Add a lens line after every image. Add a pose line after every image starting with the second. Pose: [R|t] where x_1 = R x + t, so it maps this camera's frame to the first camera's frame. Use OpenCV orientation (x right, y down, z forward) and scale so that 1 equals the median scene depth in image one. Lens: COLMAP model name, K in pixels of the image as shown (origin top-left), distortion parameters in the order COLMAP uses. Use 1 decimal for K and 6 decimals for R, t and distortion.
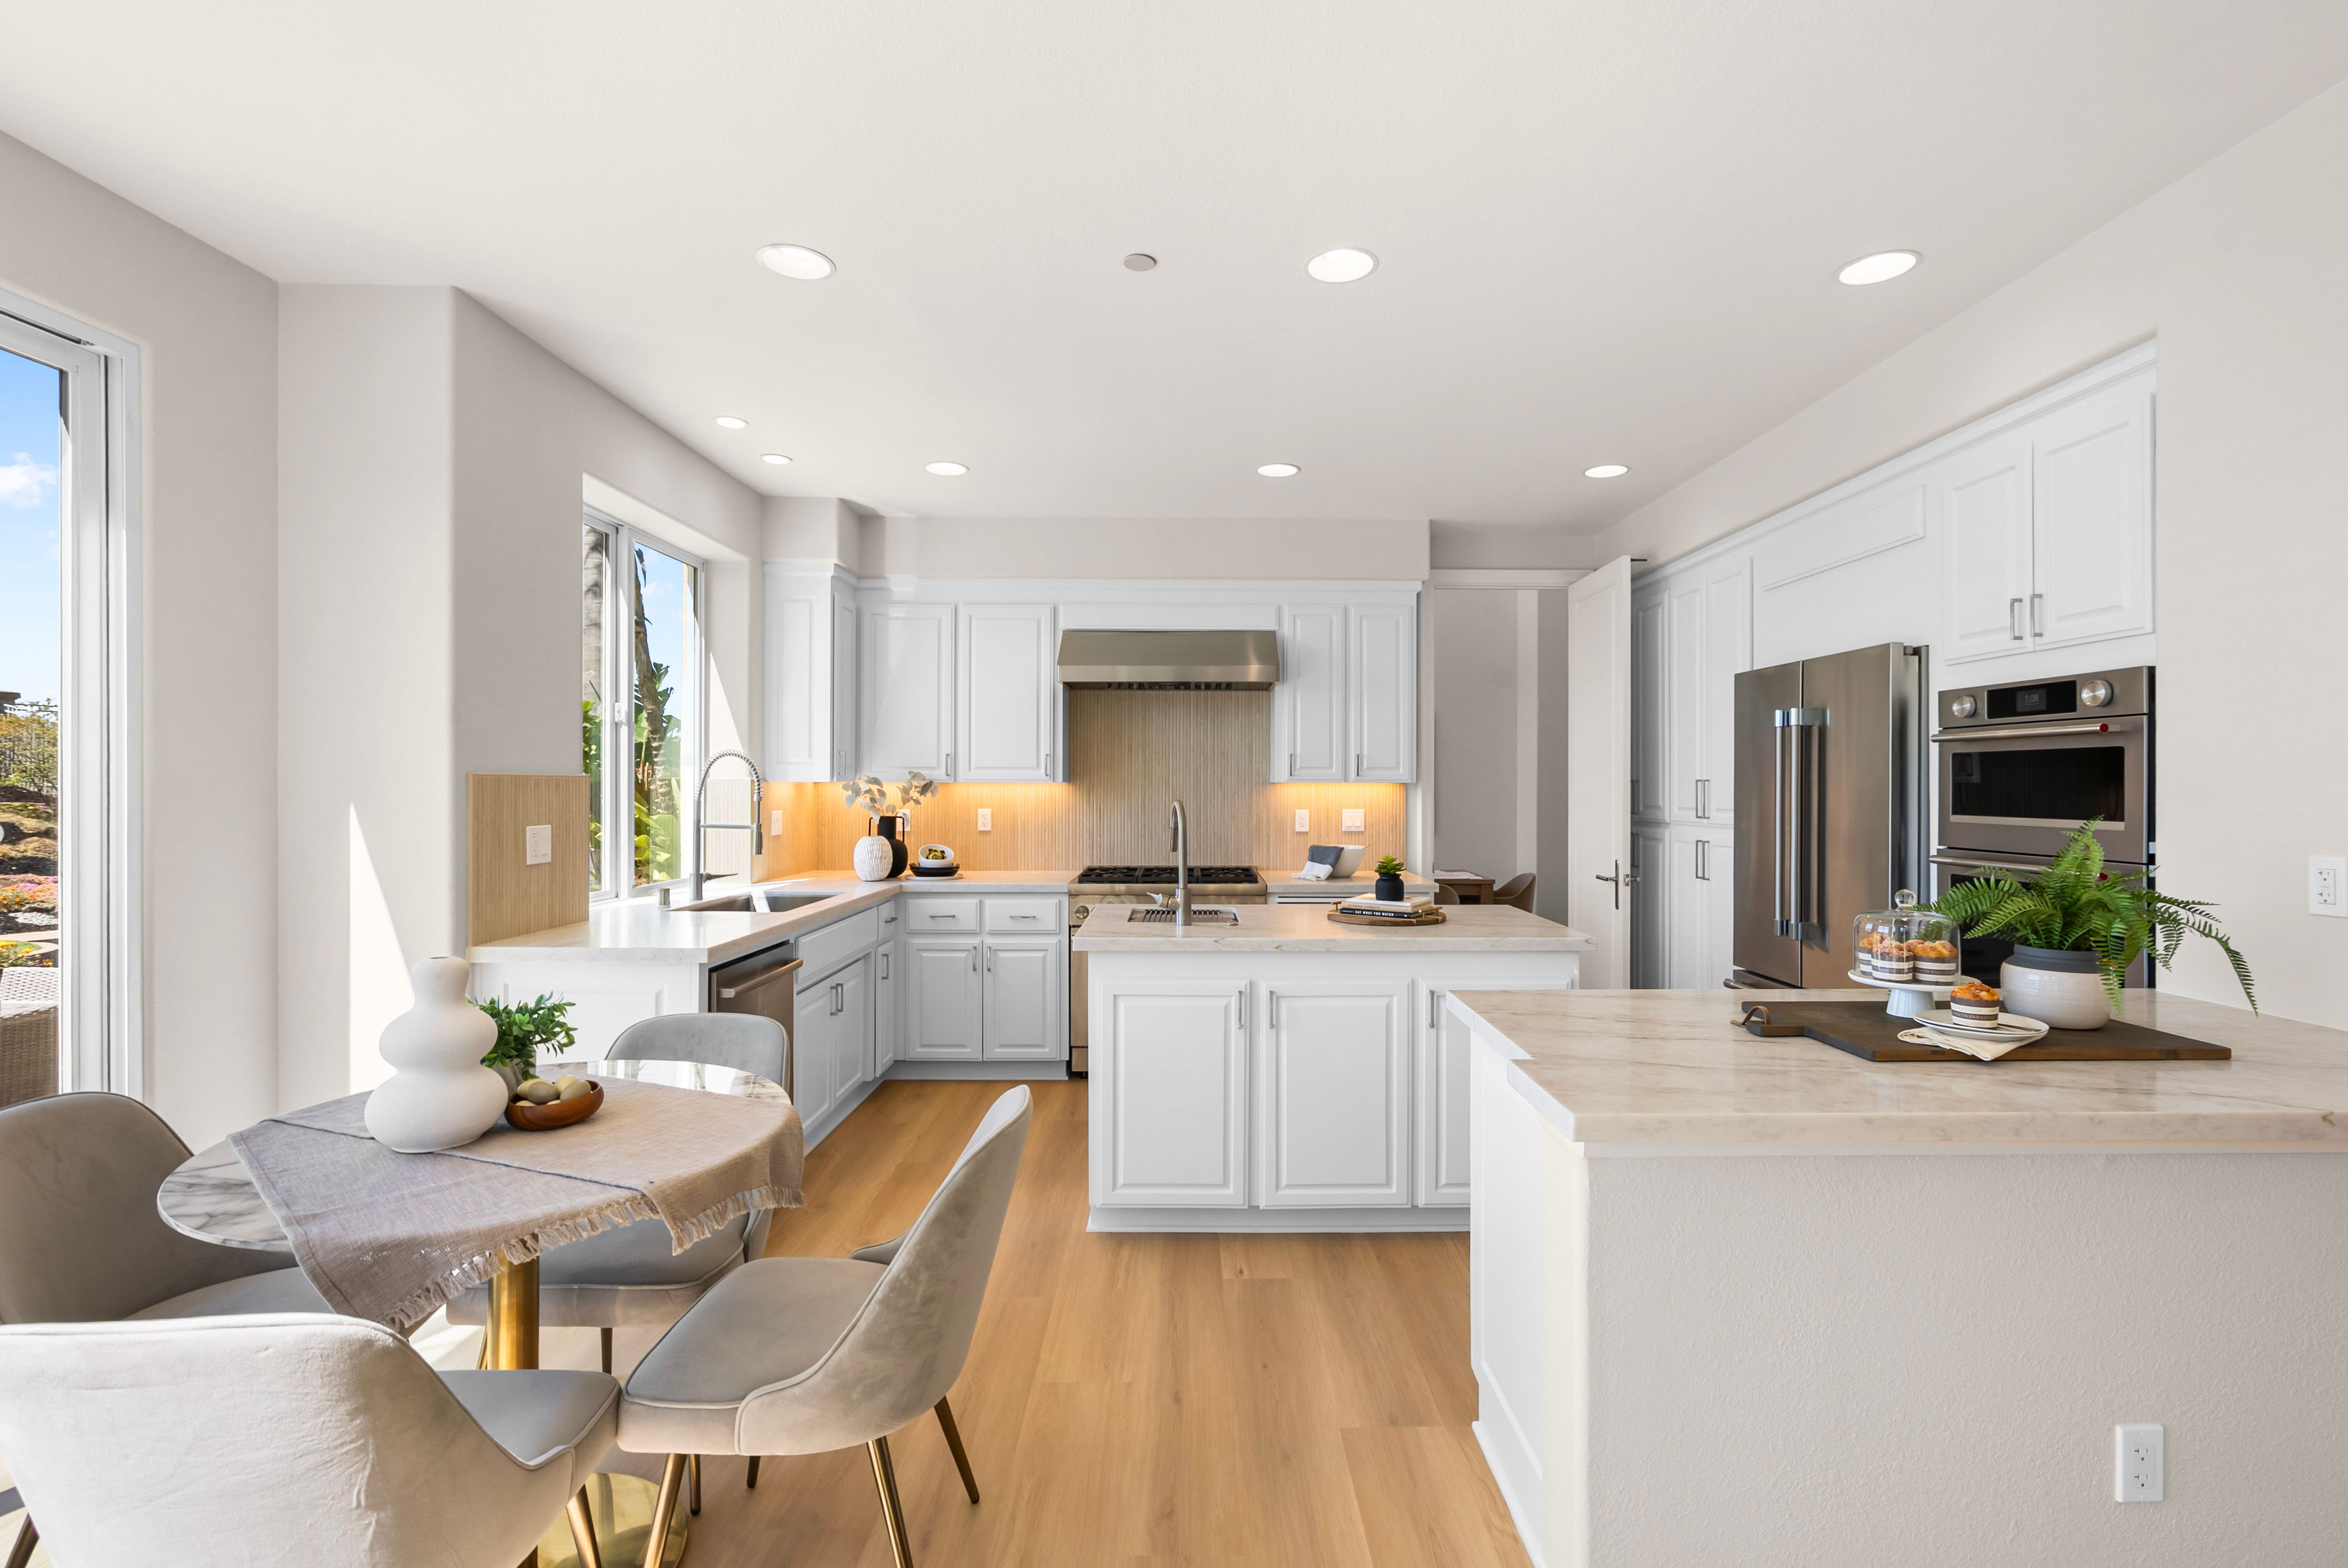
lens RADIAL K [[1061.4, 0, 1183.6], [0, 1061.4, 781.3], [0, 0, 1]] dist [-0.008288, 0.003185]
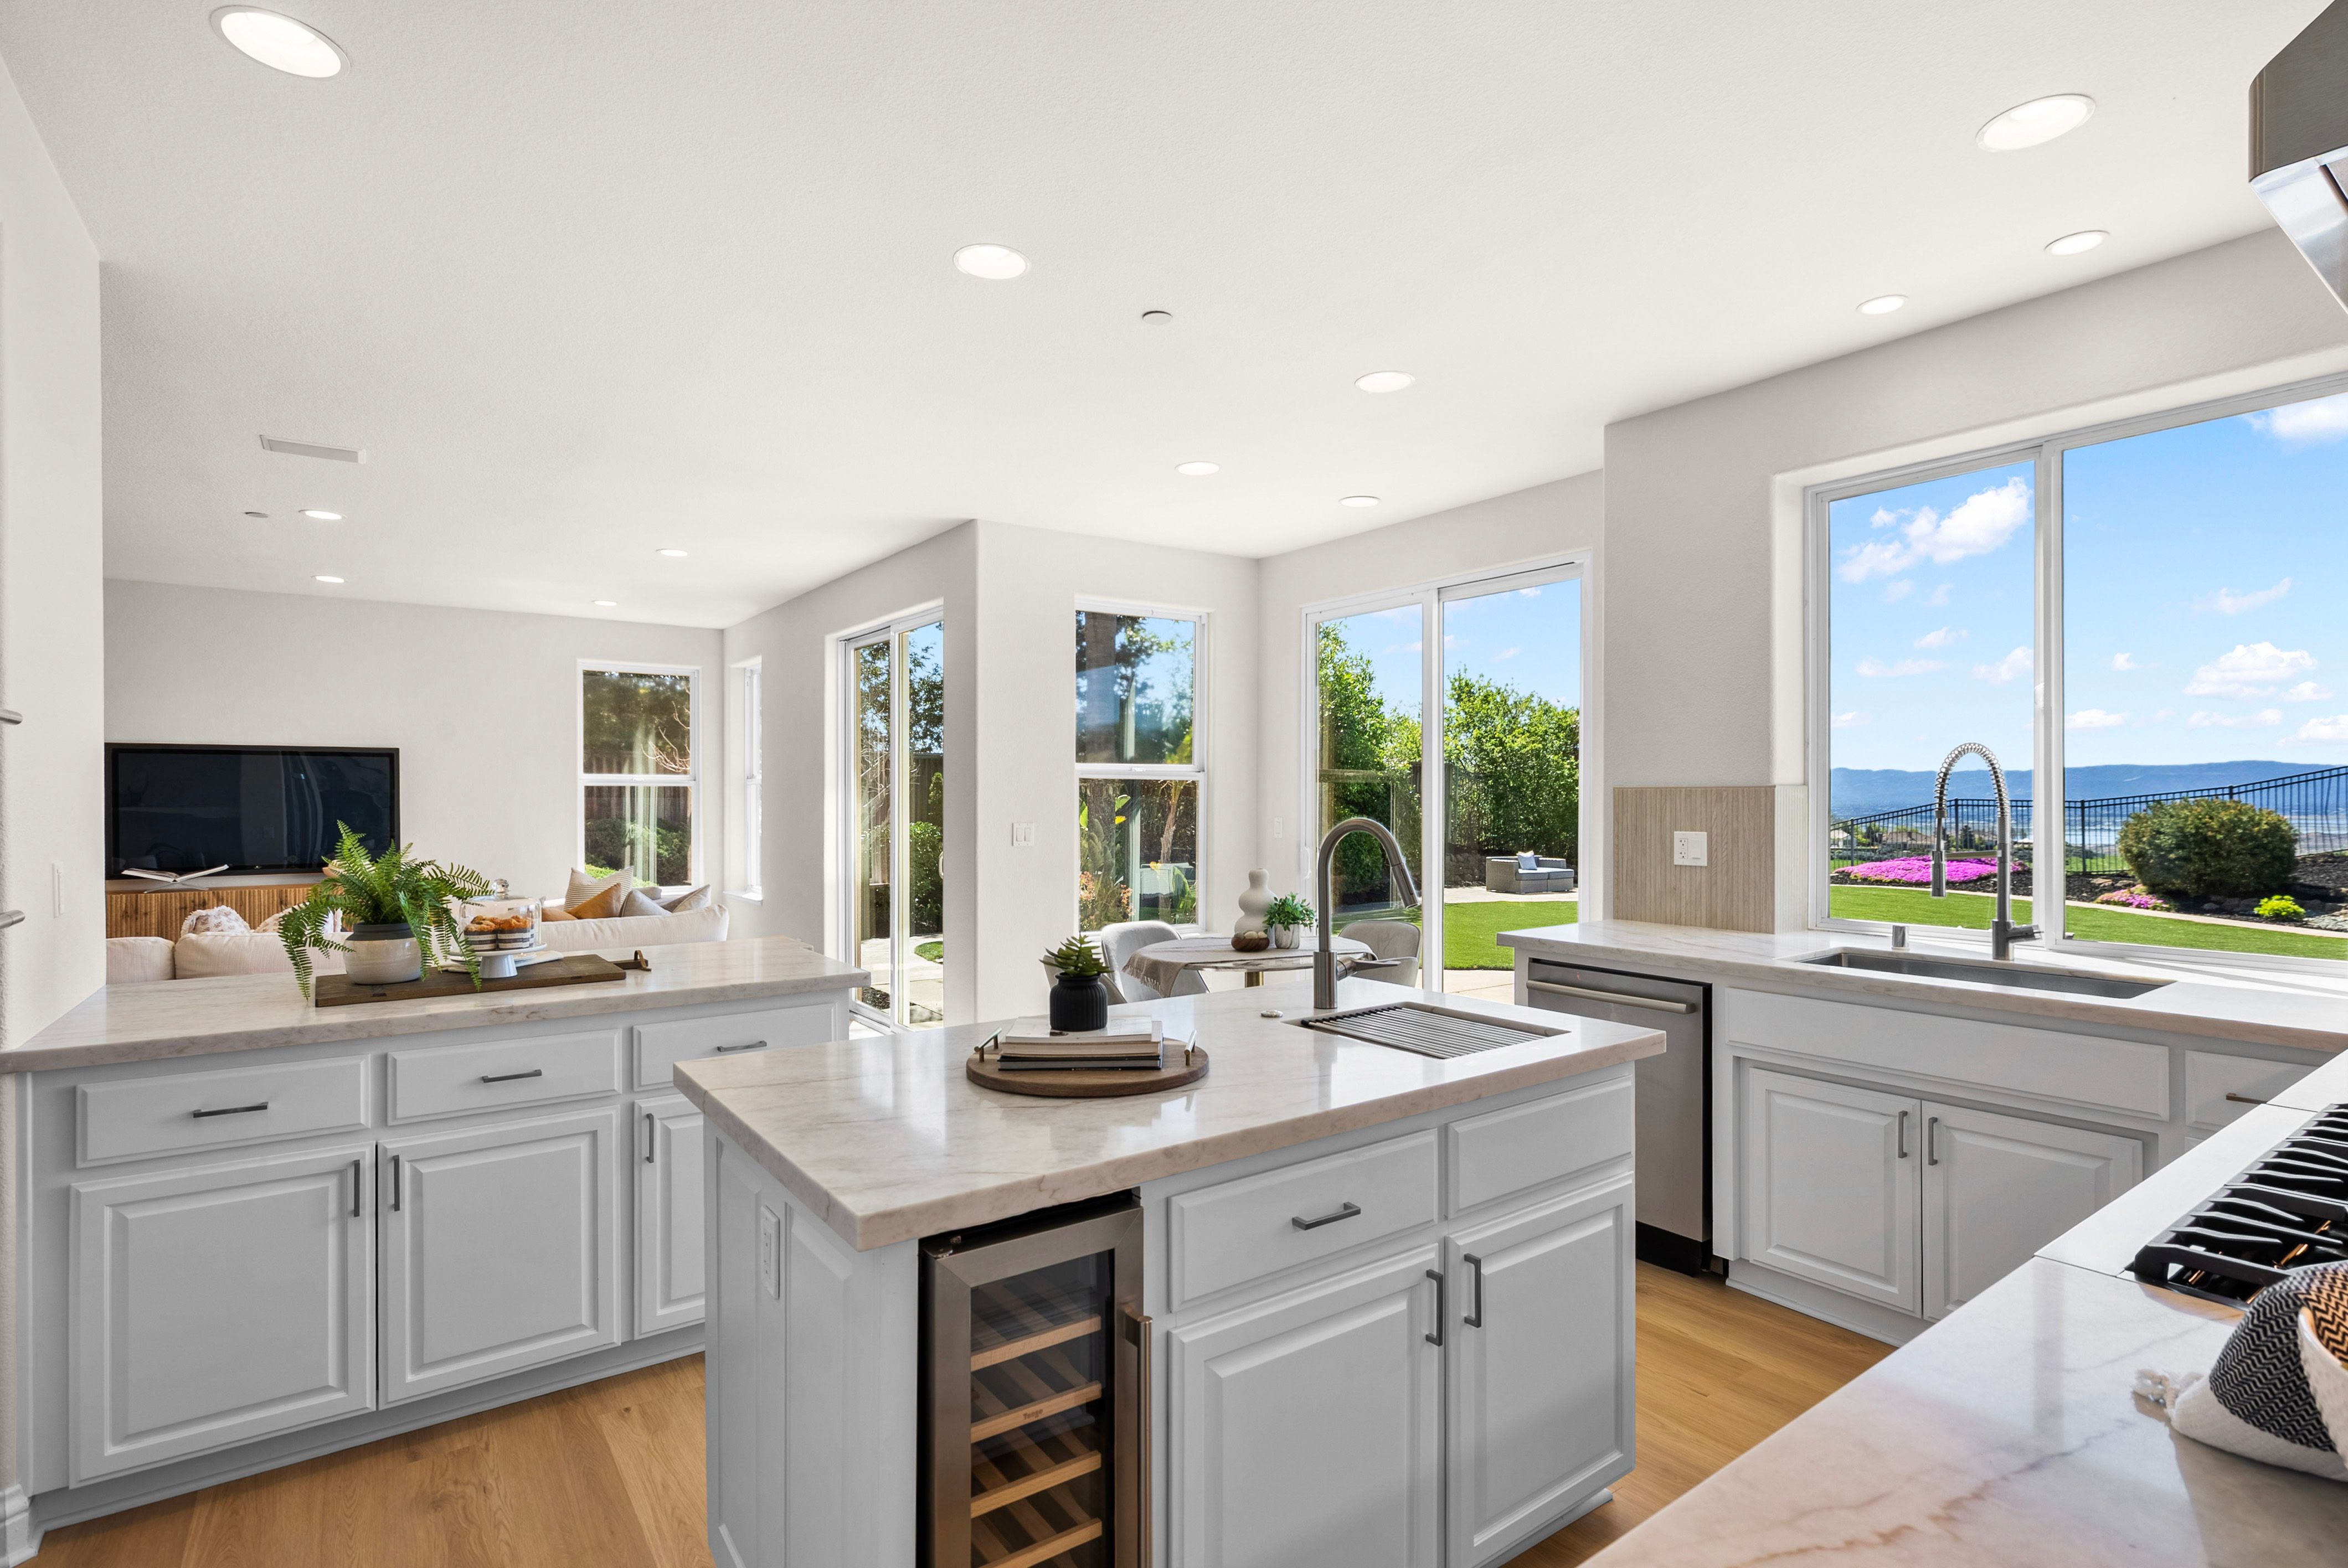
lens RADIAL K [[1111.3, 0, 1178.5], [0, 1111.3, 802.4], [0, 0, 1]] dist [0.004440, -0.000338]
pose [[-0.808536, 0.001091, -0.588445, 0.334498], [0.002051, 0.999997, -0.000964, 0.006770], [0.588443, -0.001987, -0.808536, 1.045838]]
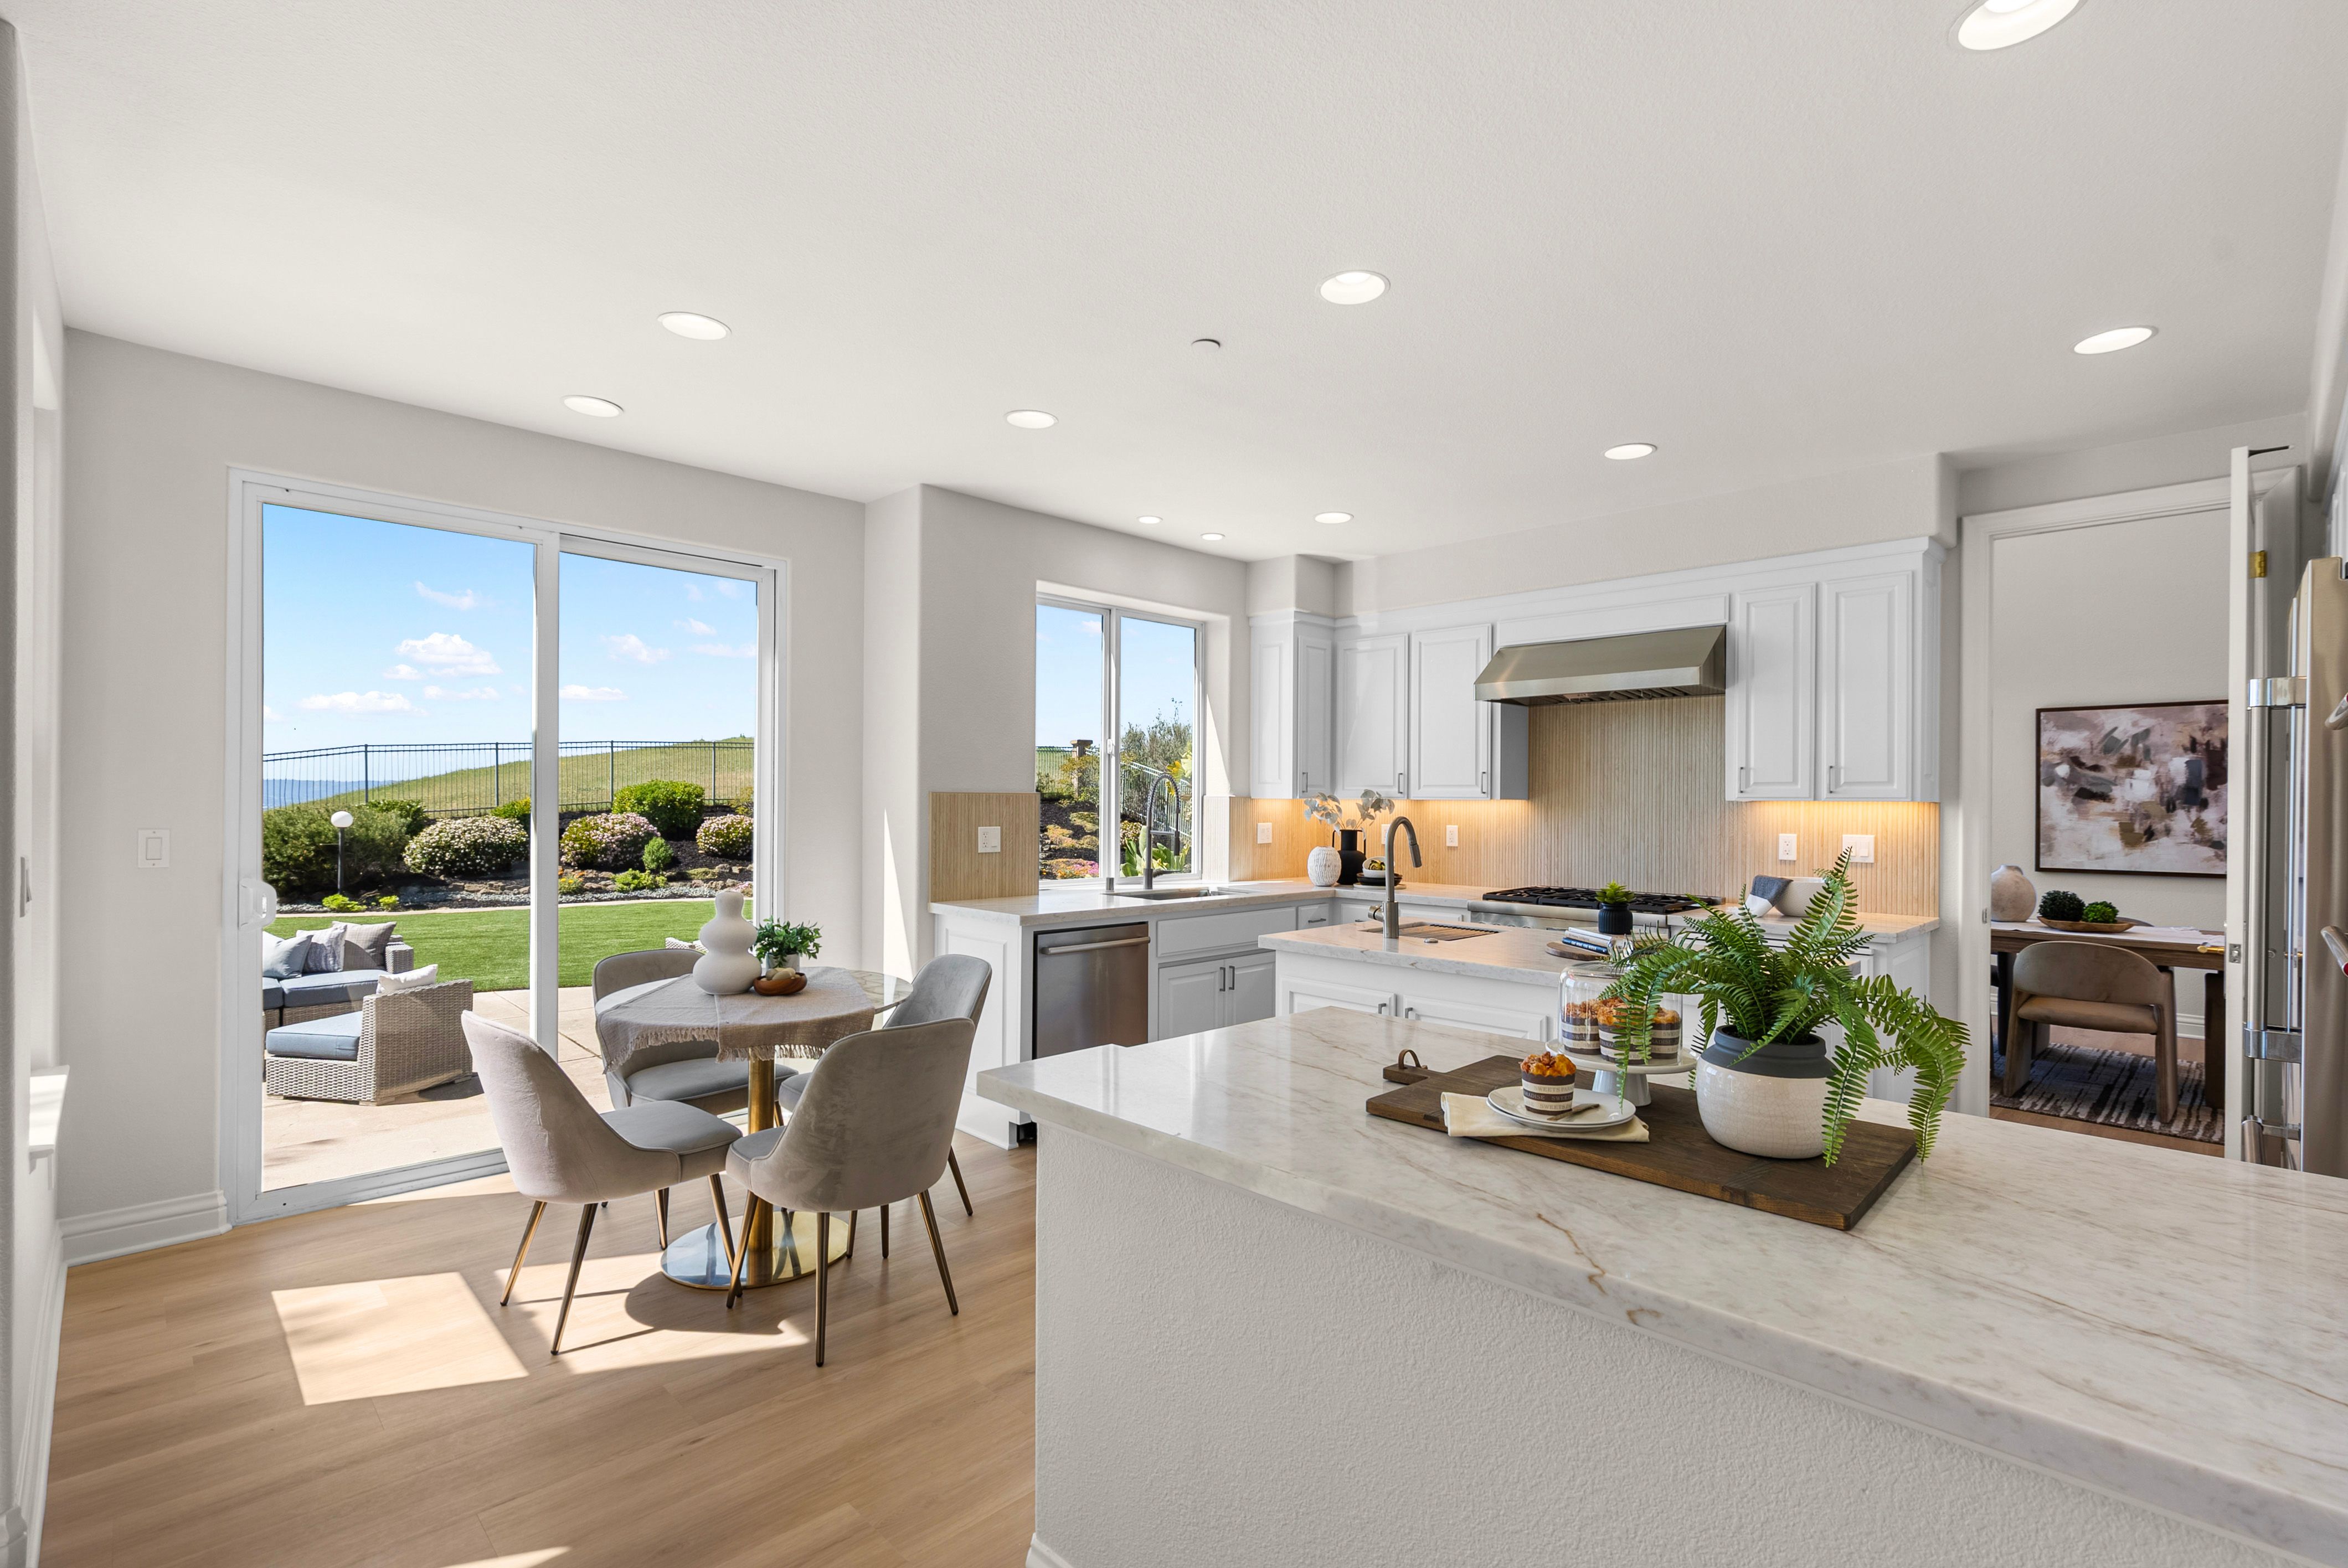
lens RADIAL K [[1061.4, 0, 1201.2], [0, 1061.4, 803.7], [0, 0, 1]] dist [-0.008288, 0.003185]
pose [[0.710582, 0.004877, -0.703598, 0.414138], [-0.003071, 0.999988, 0.003830, 0.001819], [0.703608, -0.000561, 0.710588, 0.097725]]
